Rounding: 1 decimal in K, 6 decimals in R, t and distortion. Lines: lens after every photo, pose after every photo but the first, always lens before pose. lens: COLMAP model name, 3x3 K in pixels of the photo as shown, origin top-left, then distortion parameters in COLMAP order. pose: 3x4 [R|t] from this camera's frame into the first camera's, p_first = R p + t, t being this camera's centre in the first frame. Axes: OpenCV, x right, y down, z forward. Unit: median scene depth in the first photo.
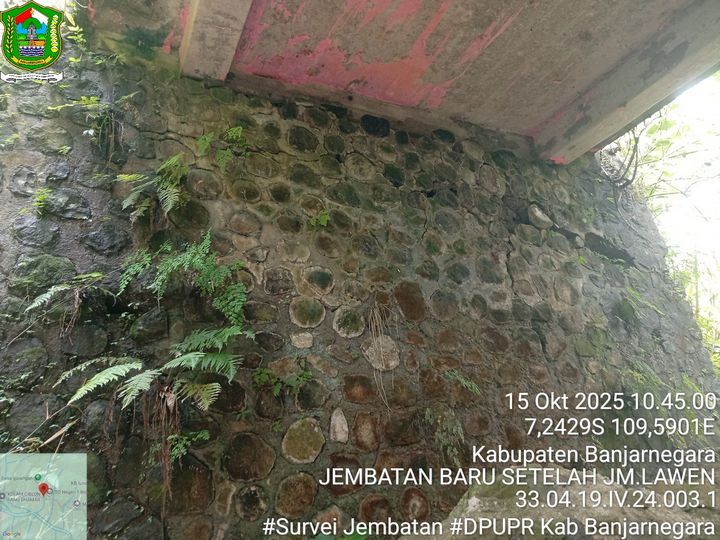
lens RADIAL K [[555.8, 0, 357.9], [0, 555.8, 270.4], [0, 0, 1]] dist [0.118578, -0.252013]
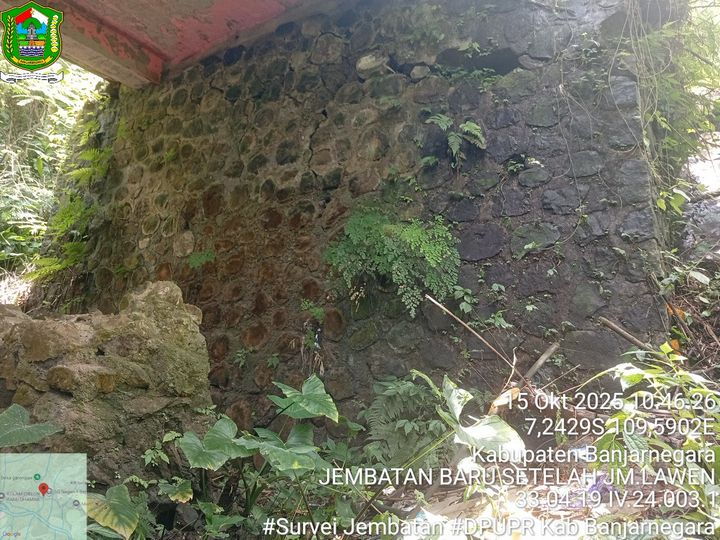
lens RADIAL K [[555.8, 0, 357.9], [0, 555.8, 270.4], [0, 0, 1]] dist [0.118578, -0.252013]
pose [[0.503784, -0.082189, -0.859911, 1.261616], [0.205572, 0.978271, 0.026934, 0.229730], [0.839012, -0.190343, 0.509733, 0.569951]]
